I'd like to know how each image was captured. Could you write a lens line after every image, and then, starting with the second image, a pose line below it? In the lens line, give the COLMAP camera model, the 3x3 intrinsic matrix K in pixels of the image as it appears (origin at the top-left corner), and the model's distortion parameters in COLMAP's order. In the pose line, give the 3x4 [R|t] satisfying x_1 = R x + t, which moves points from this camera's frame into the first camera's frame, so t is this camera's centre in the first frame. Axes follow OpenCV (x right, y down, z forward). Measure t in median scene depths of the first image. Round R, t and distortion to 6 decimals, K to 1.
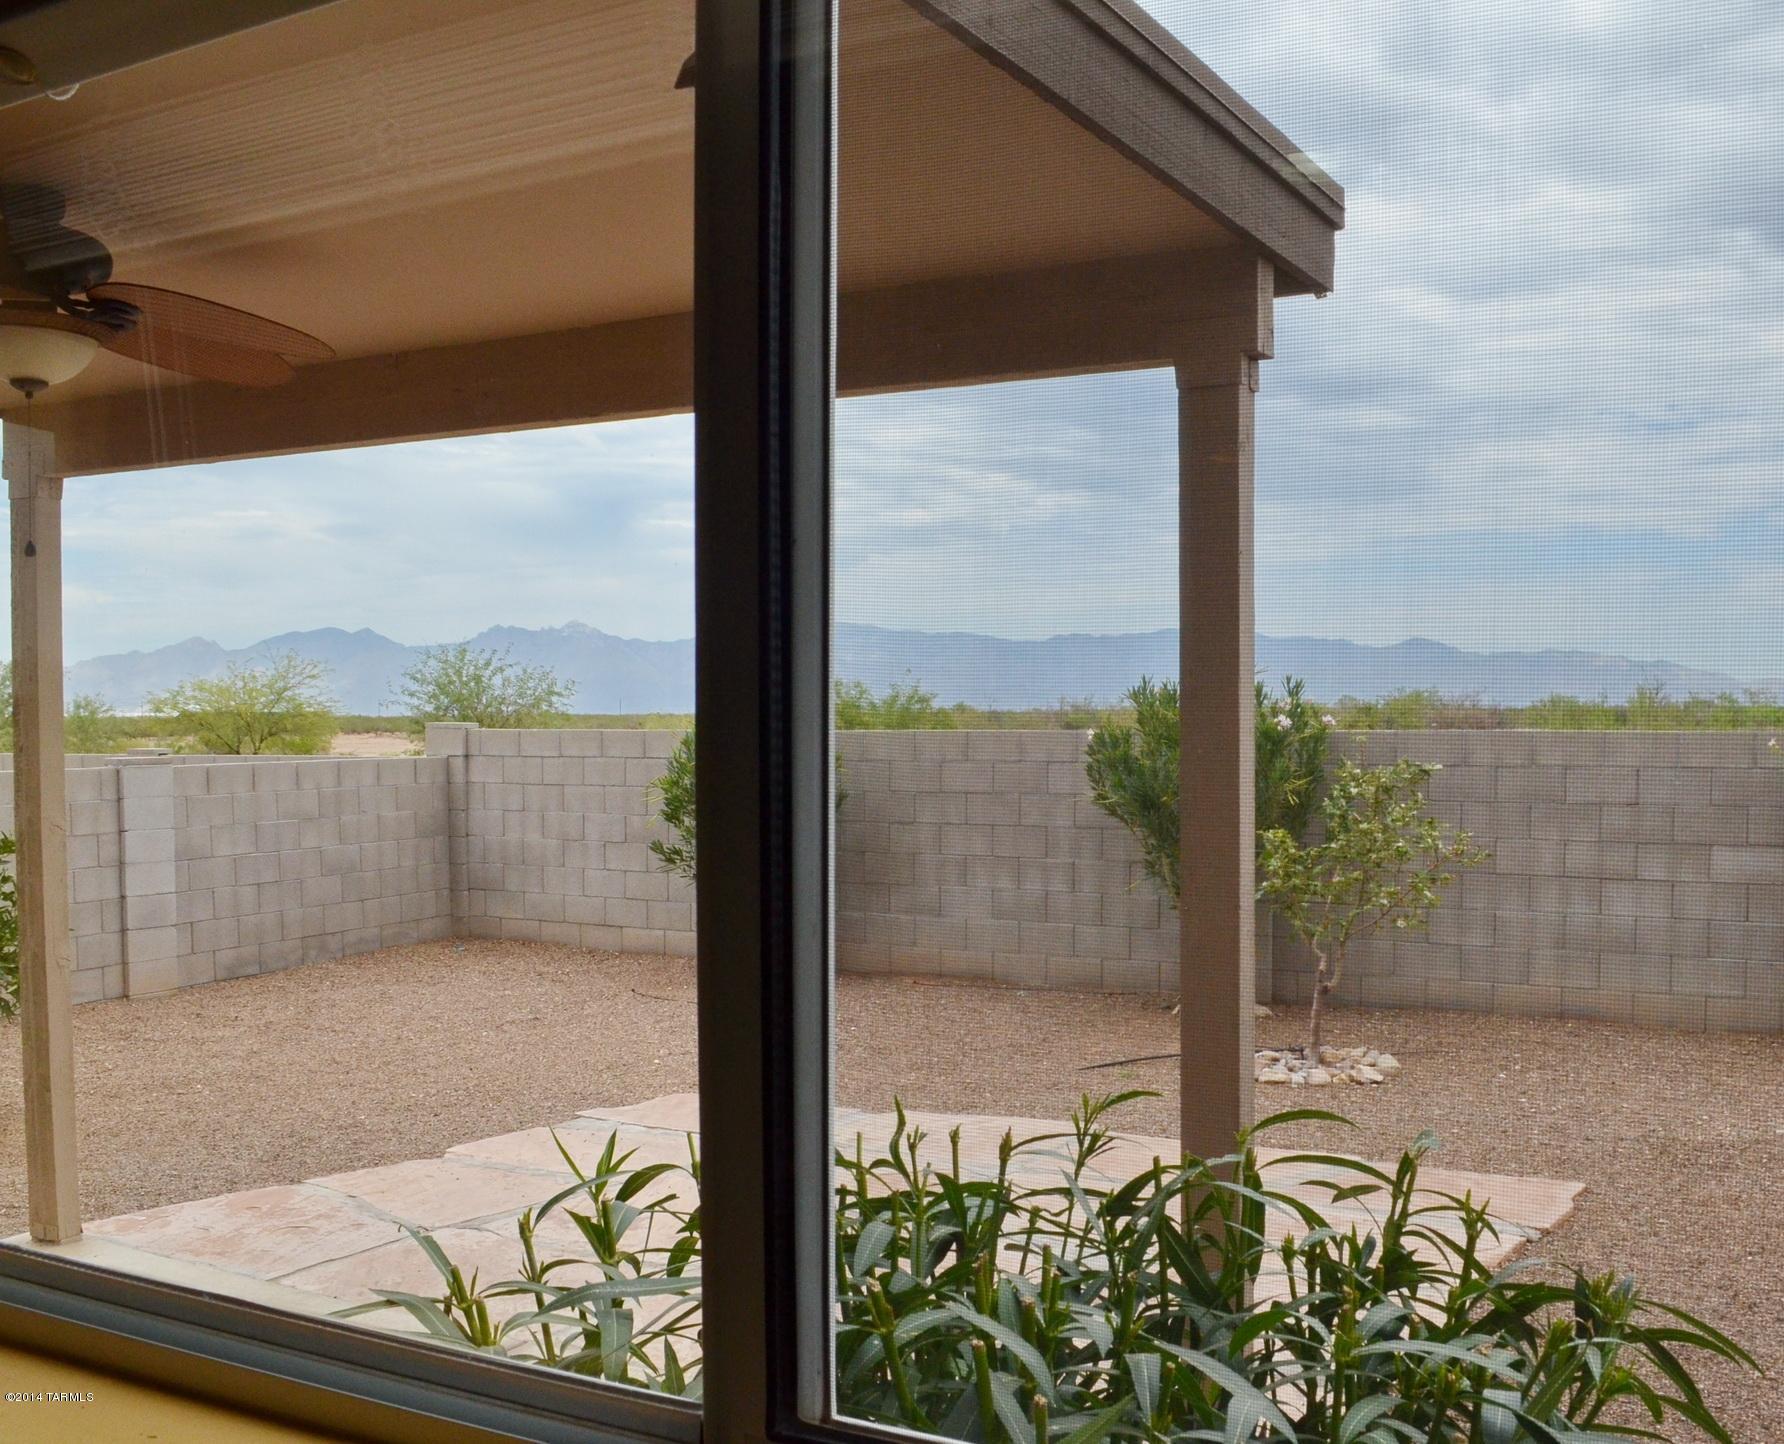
lens RADIAL K [[1960.7, 0, 1091.2], [0, 1960.7, 737.0], [0, 0, 1]] dist [-0.078568, 0.000000]
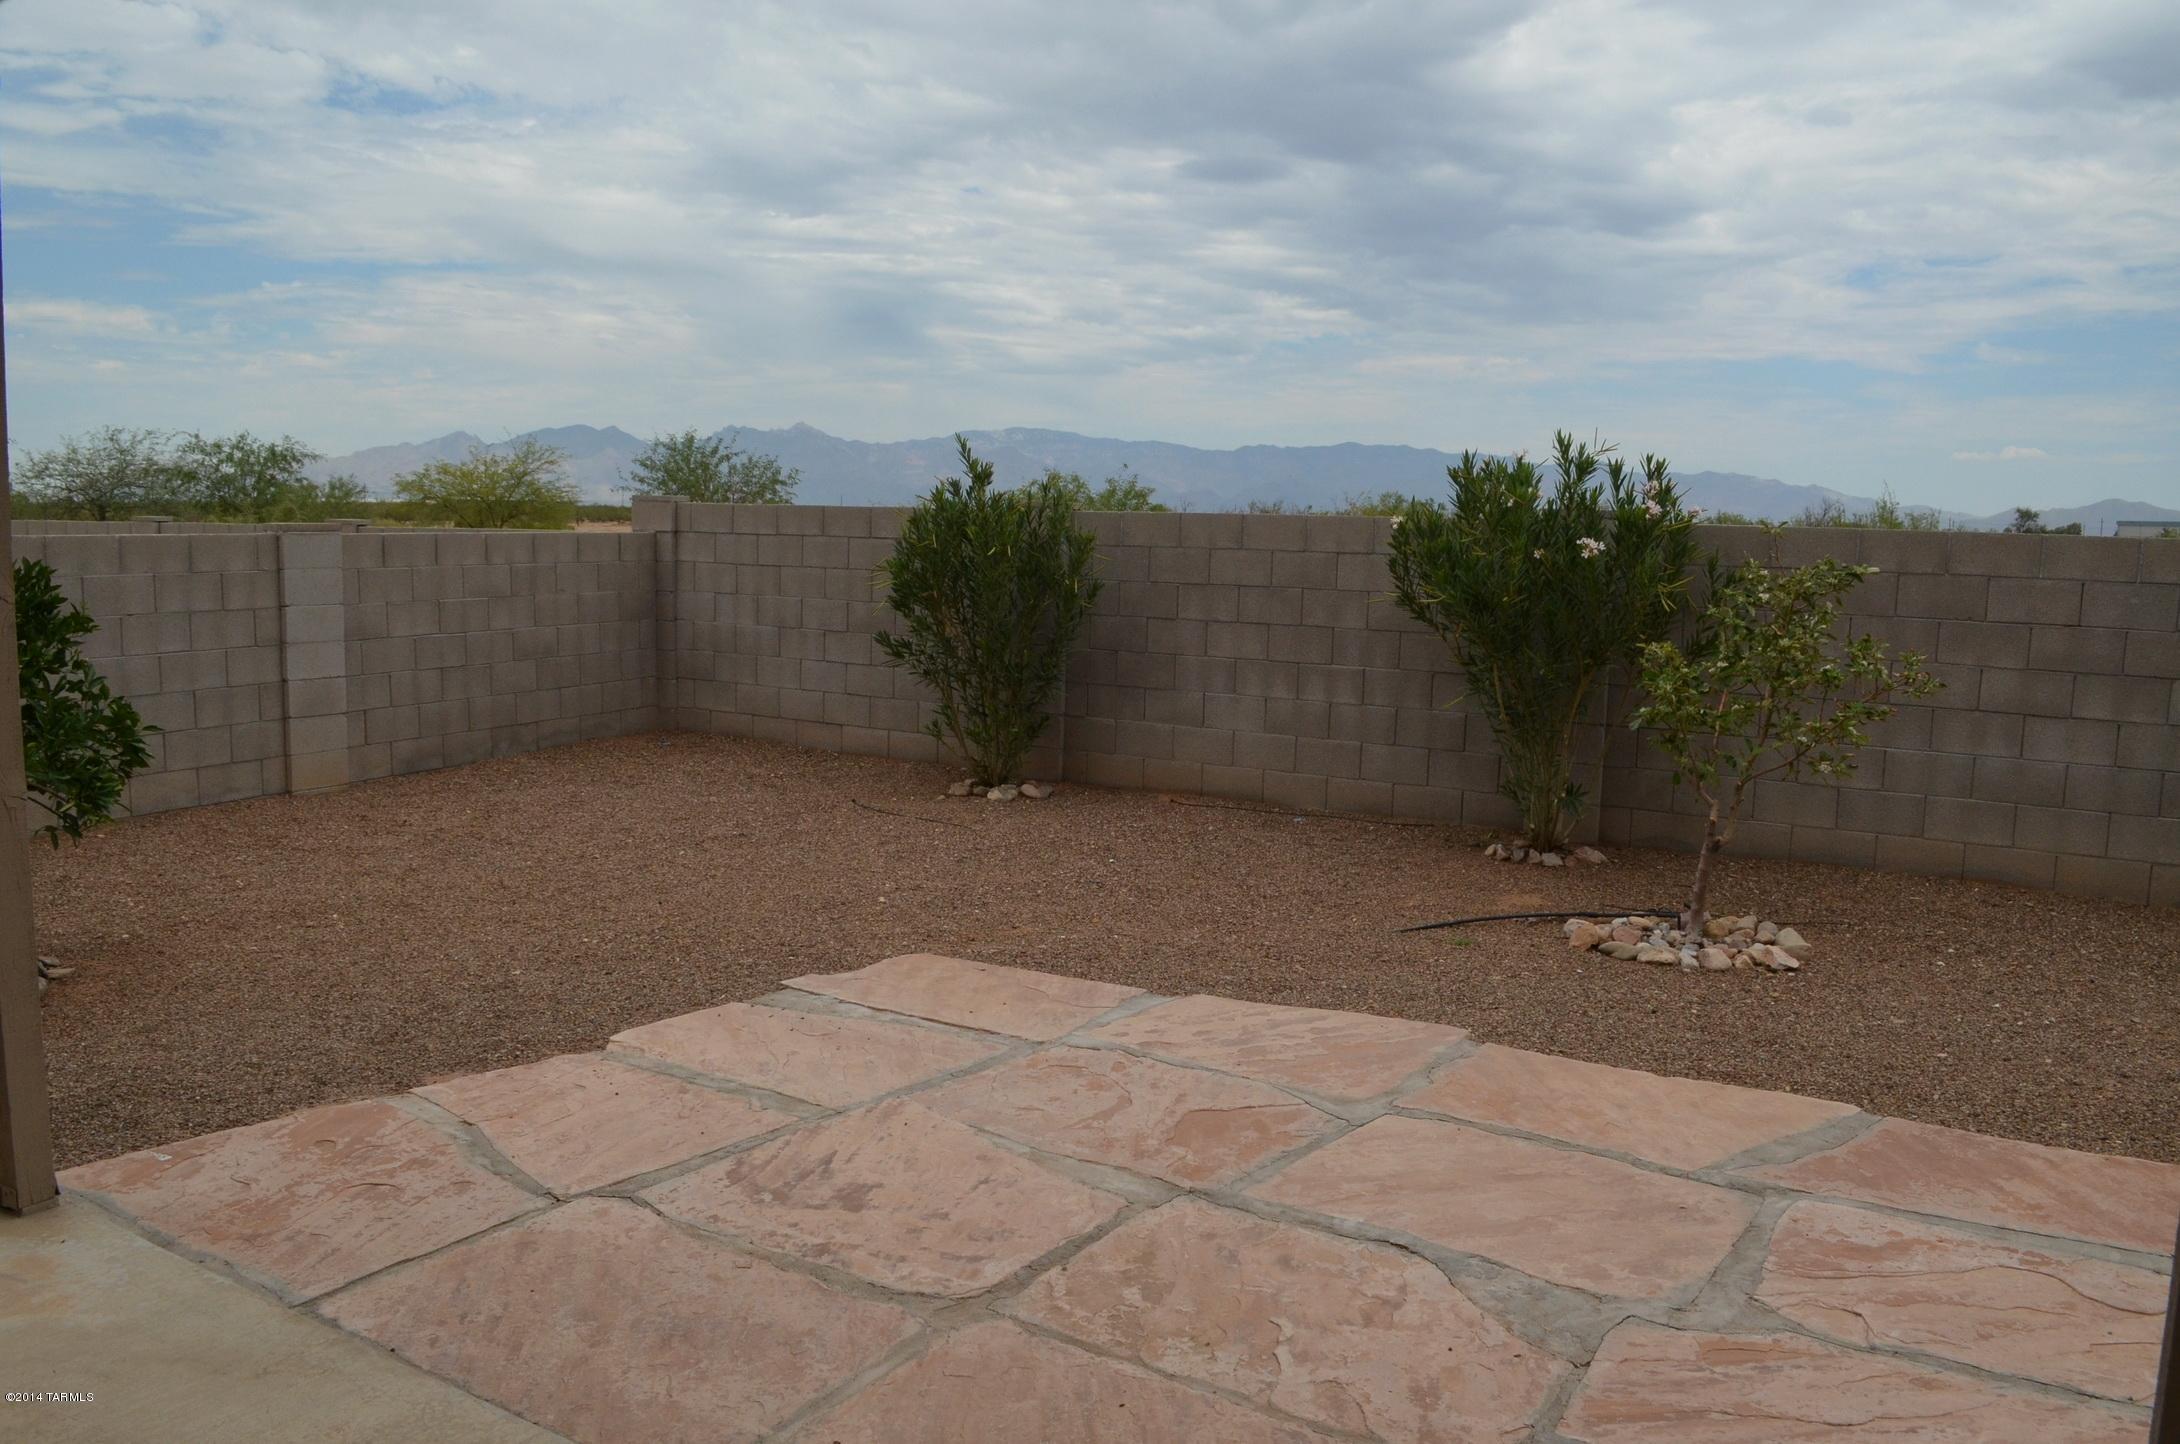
lens RADIAL K [[1717.0, 0, 1142.6], [0, 1717.0, 708.4], [0, 0, 1]] dist [-0.087521, 0.014644]
pose [[0.997674, 0.032279, -0.060043, -0.062200], [-0.026383, 0.994981, 0.096521, 0.010773], [0.062857, -0.094712, 0.993518, 0.254119]]
